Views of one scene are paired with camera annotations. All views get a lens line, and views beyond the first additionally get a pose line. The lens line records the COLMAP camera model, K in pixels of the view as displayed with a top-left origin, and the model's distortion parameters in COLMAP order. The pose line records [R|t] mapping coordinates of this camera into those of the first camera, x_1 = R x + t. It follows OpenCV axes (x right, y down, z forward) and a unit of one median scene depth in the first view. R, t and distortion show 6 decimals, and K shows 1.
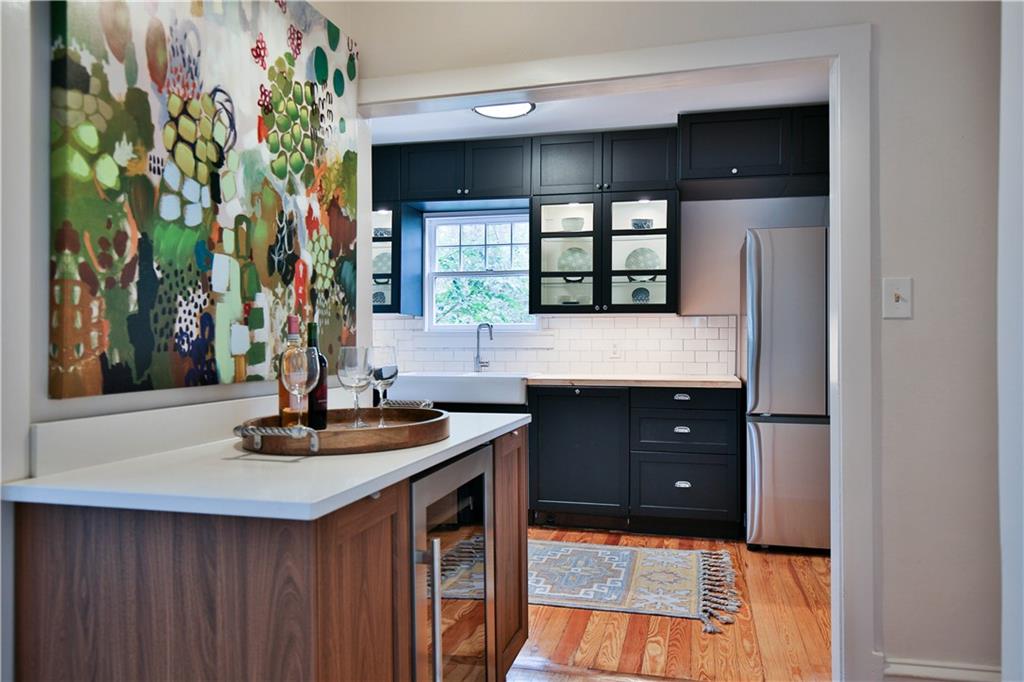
lens RADIAL K [[706.0, 0, 516.1], [0, 706.0, 342.2], [0, 0, 1]] dist [-0.007179, -0.005258]
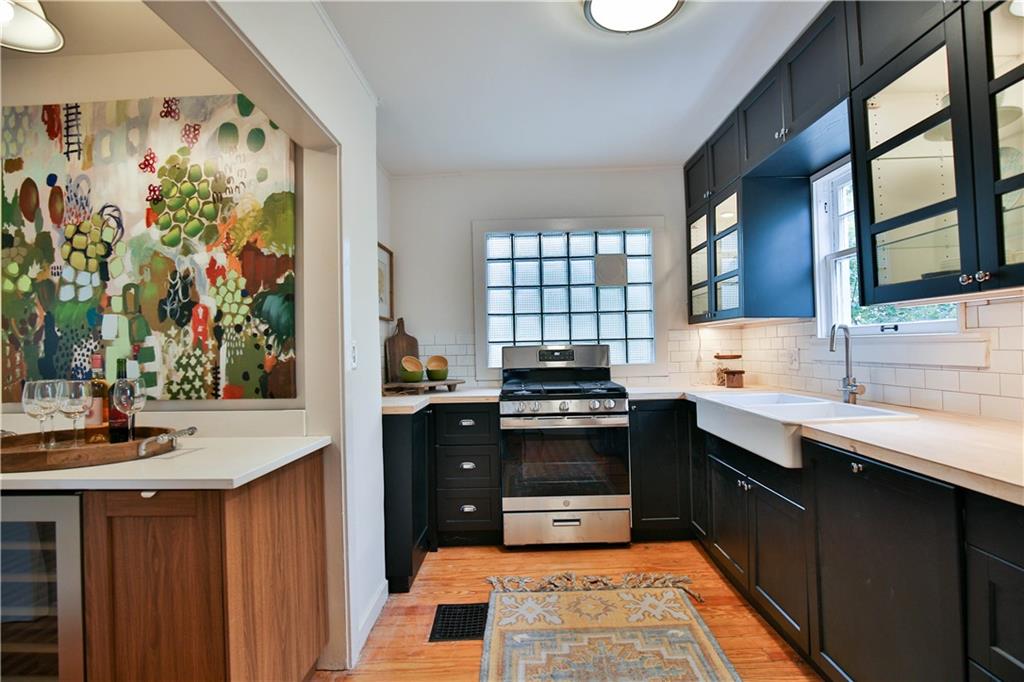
lens RADIAL K [[500.7, 0, 514.0], [0, 500.7, 339.8], [0, 0, 1]] dist [-0.030219, 0.002693]
pose [[0.230541, -0.024222, -0.972761, 0.751847], [0.022464, 0.999556, -0.019565, -0.028482], [0.972803, -0.017341, 0.230982, 1.505643]]
